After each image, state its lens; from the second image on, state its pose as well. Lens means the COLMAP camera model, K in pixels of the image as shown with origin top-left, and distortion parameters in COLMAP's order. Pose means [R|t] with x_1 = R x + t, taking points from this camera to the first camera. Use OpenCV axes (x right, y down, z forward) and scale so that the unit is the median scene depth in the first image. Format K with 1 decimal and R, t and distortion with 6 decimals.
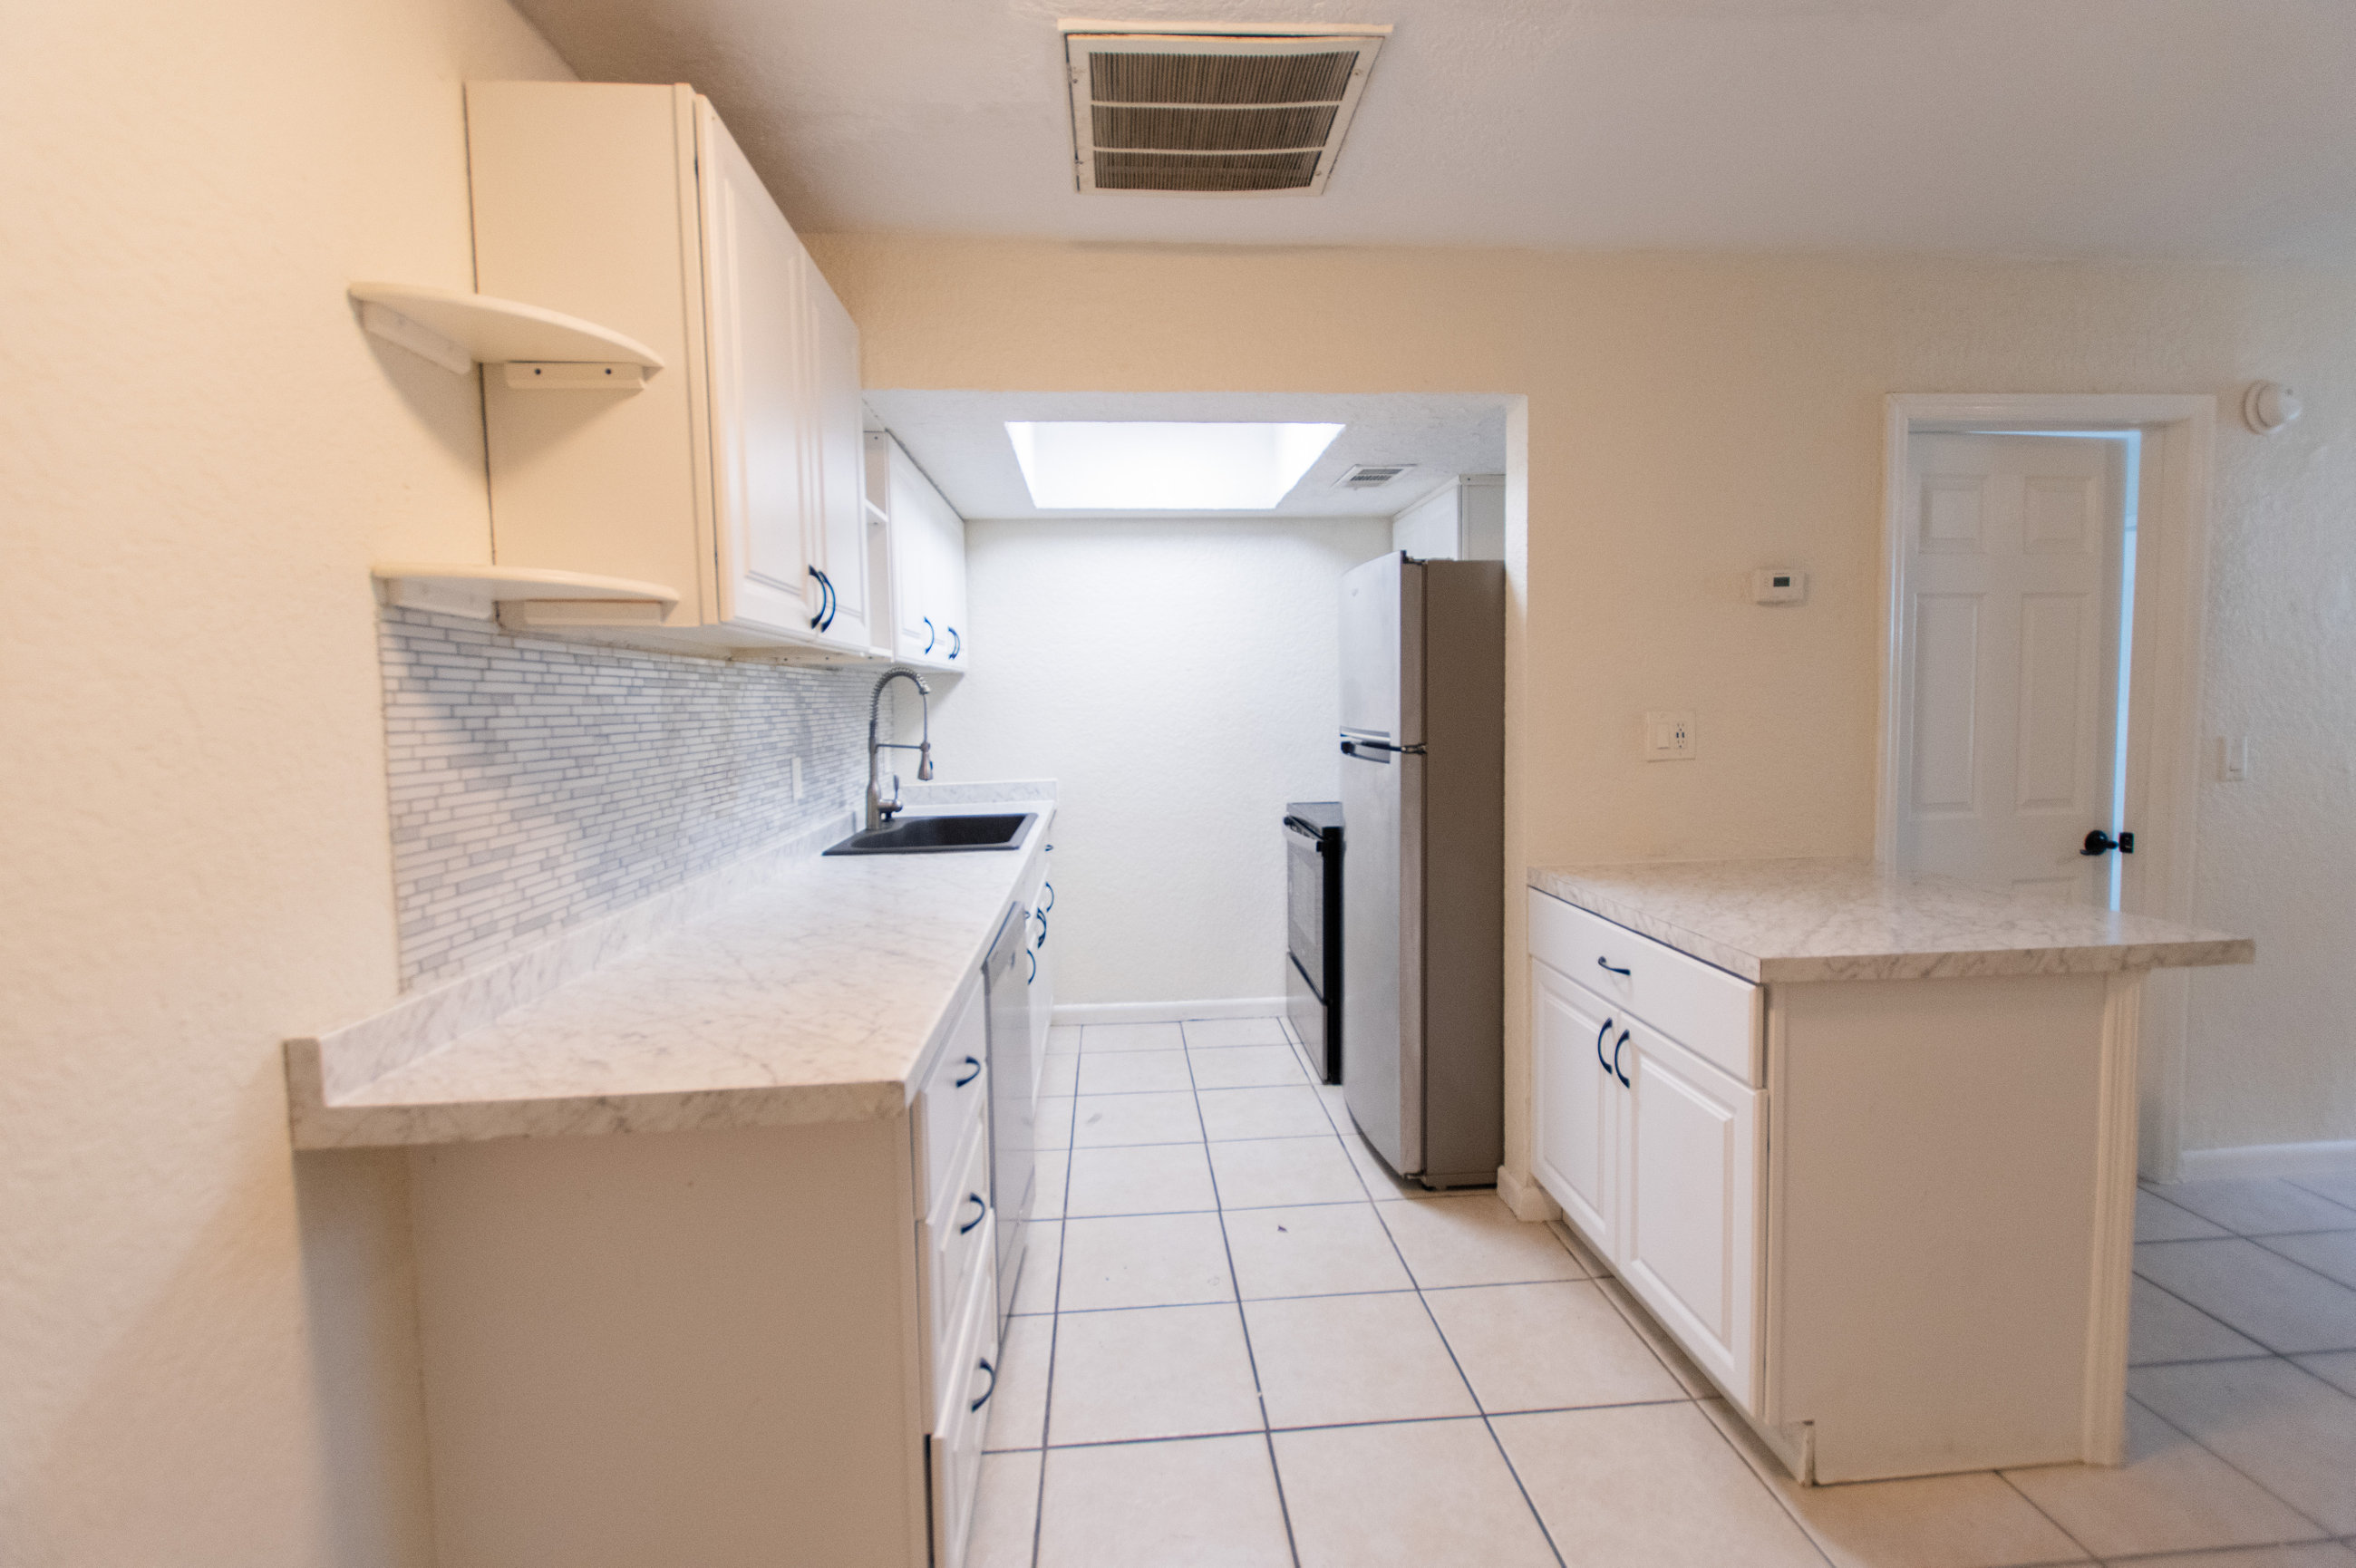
lens RADIAL K [[1017.6, 0, 1182.3], [0, 1017.6, 770.1], [0, 0, 1]] dist [0.013923, -0.007836]
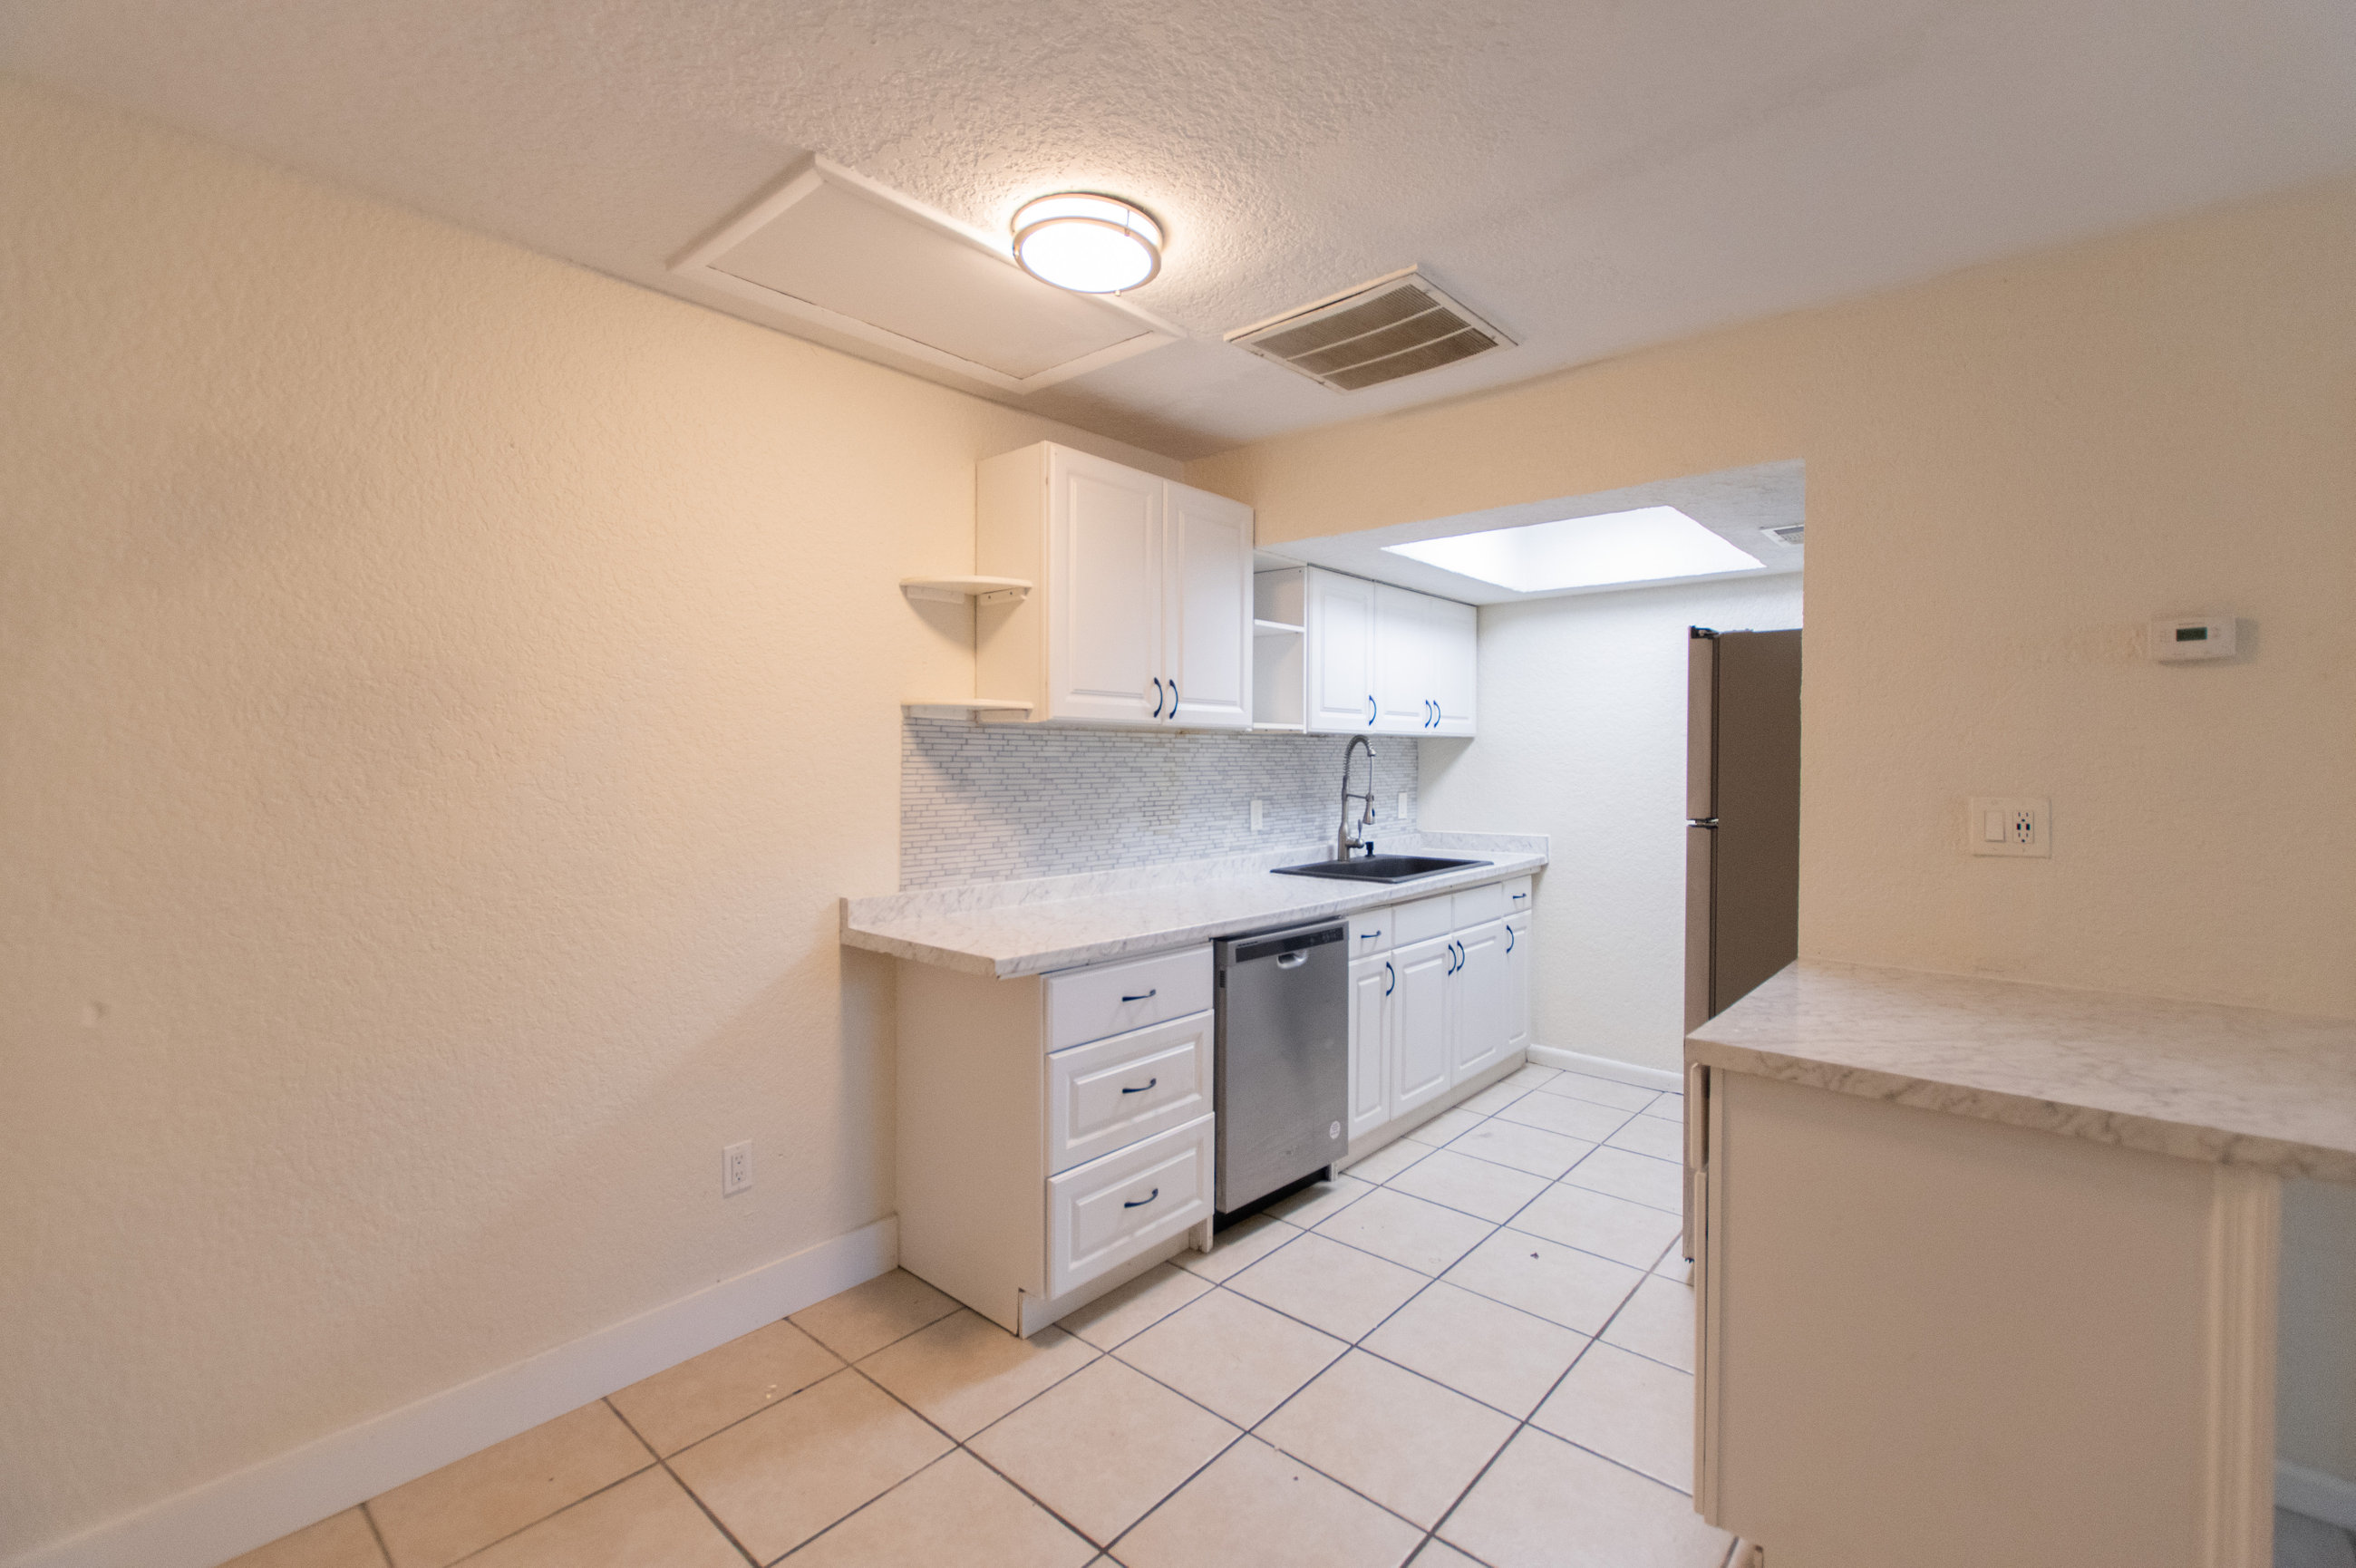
lens RADIAL K [[1004.5, 0, 1175.3], [0, 1004.5, 771.1], [0, 0, 1]] dist [0.000626, -0.000011]
pose [[0.696385, 0.030437, -0.717023, 0.629470], [-0.065637, 0.997614, -0.021399, -0.018074], [0.714661, 0.061965, 0.696721, -0.056522]]
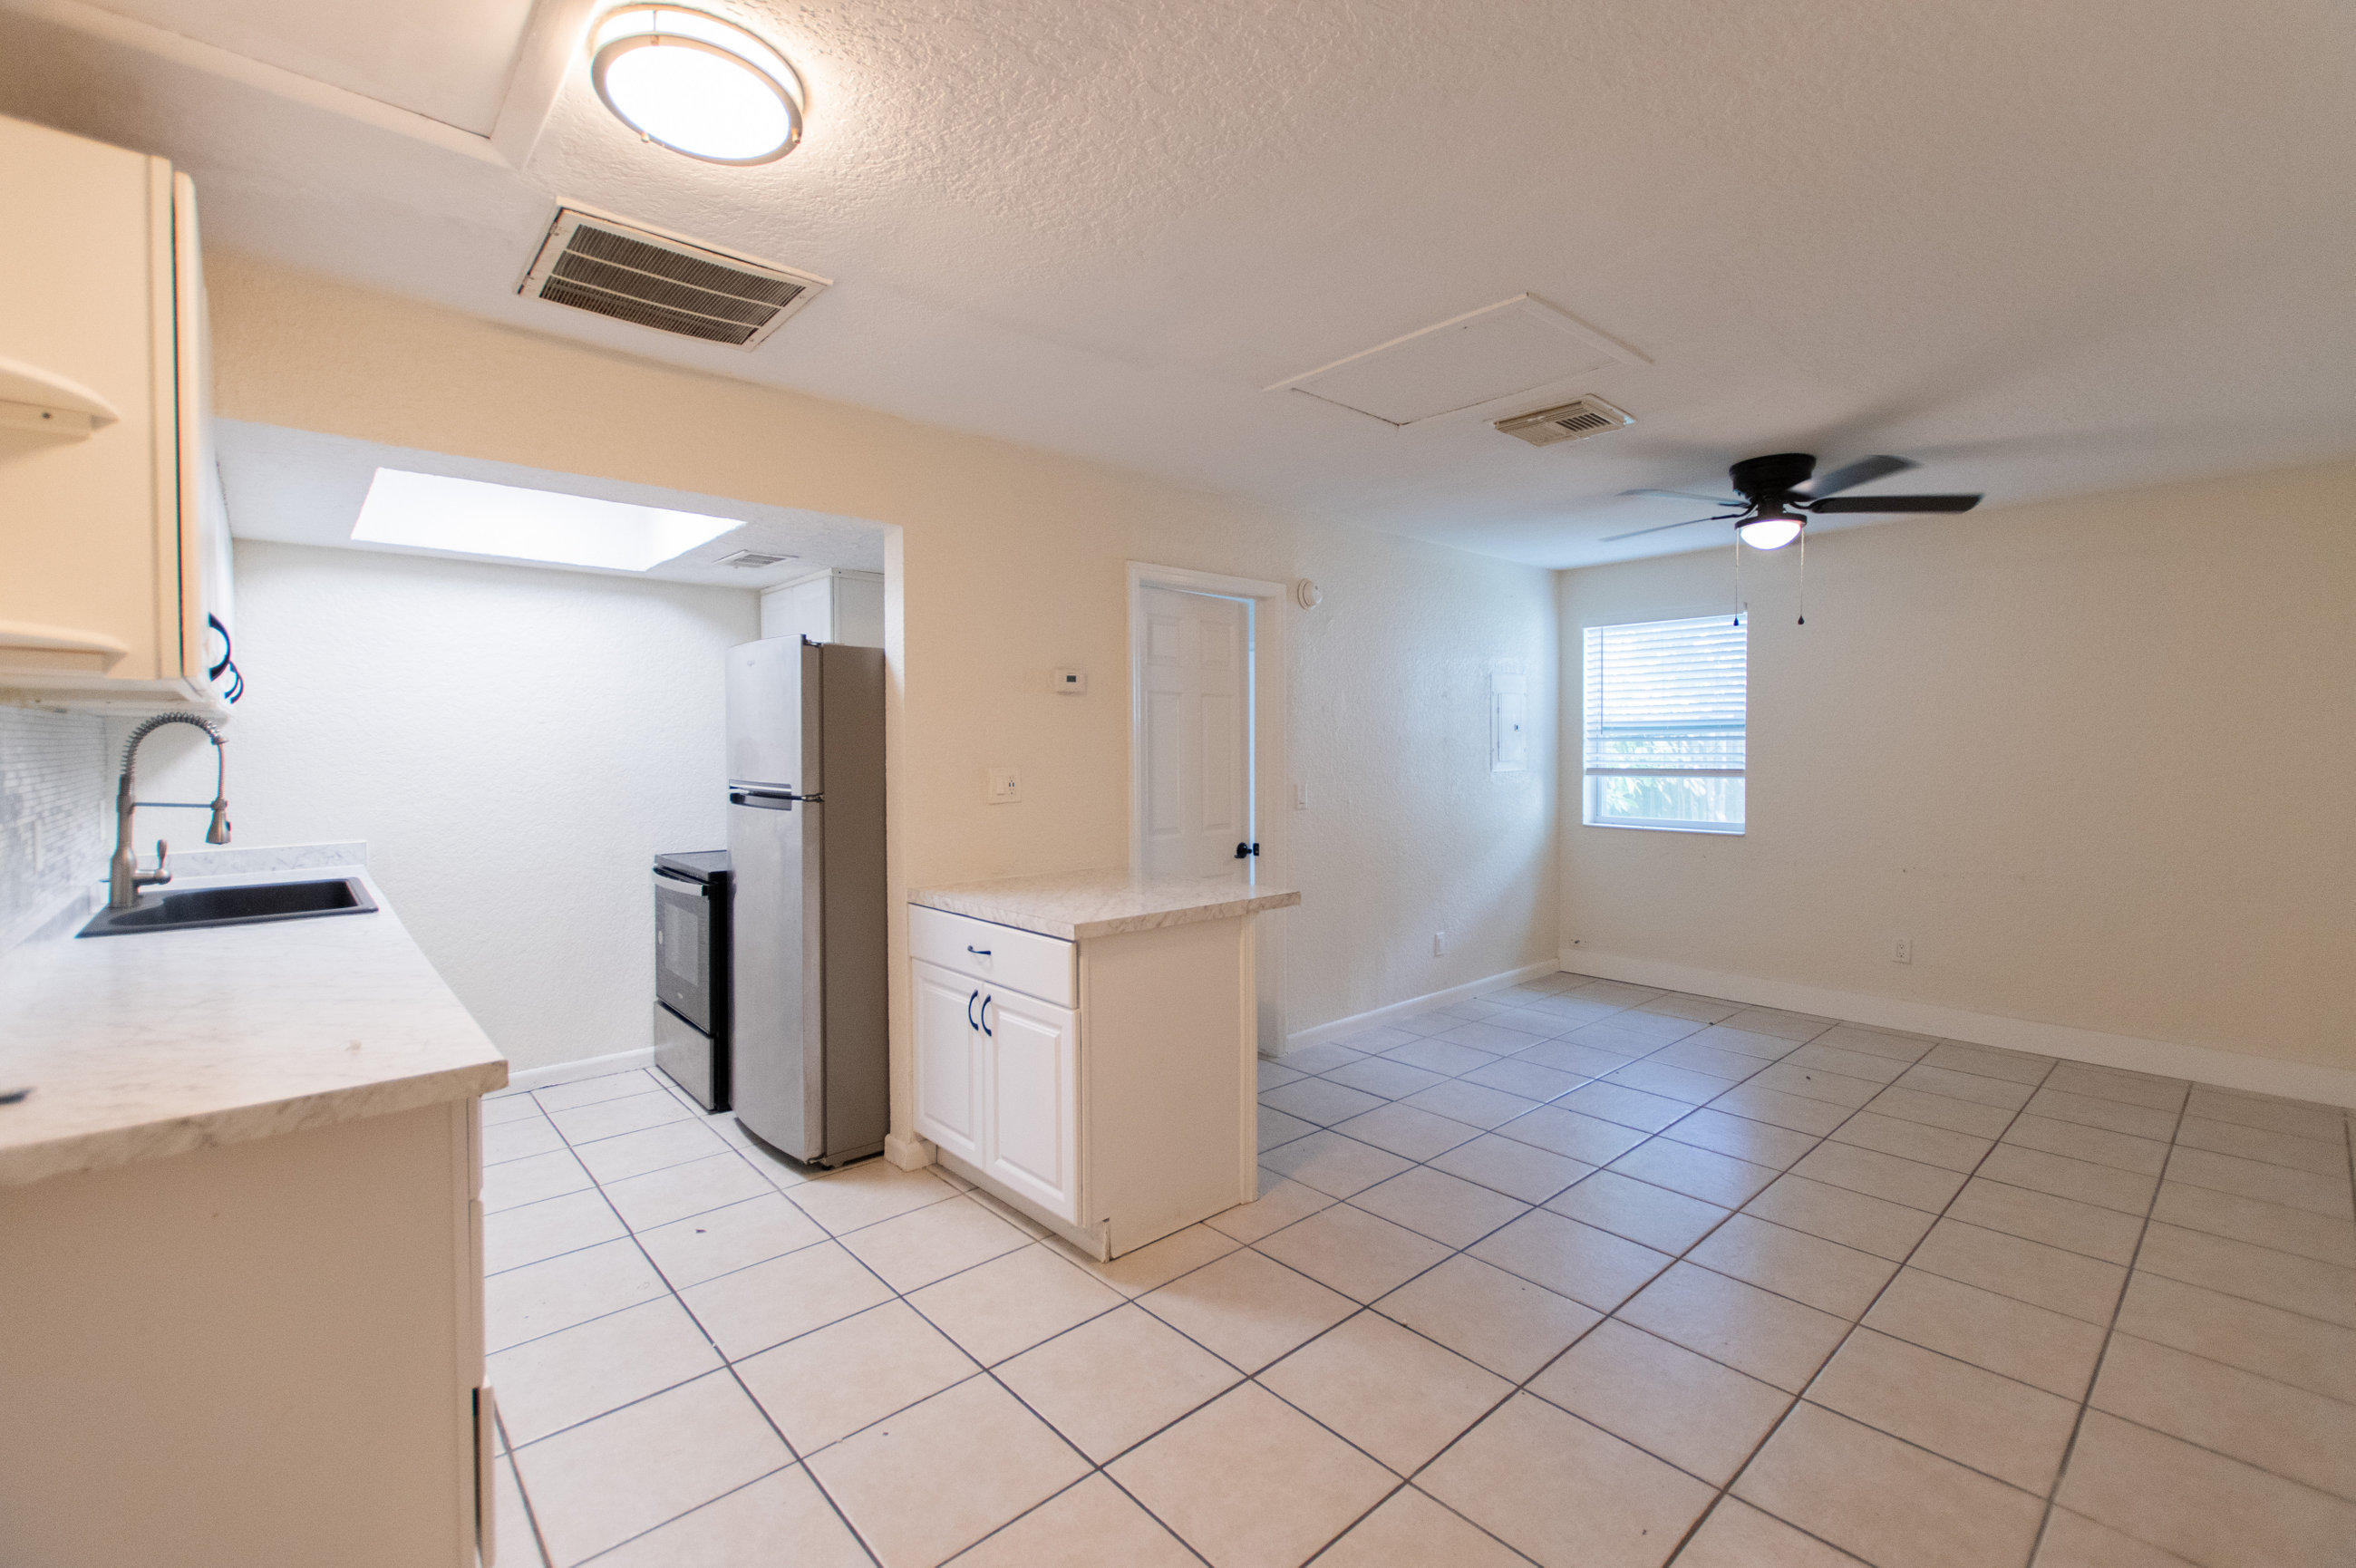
lens RADIAL K [[1017.6, 0, 1182.3], [0, 1017.6, 770.1], [0, 0, 1]] dist [0.013923, -0.007836]
pose [[0.792888, 0.002046, 0.609364, -0.178713], [0.030161, 0.998637, -0.042598, 0.012210], [-0.608621, 0.052154, 0.791745, -0.246072]]
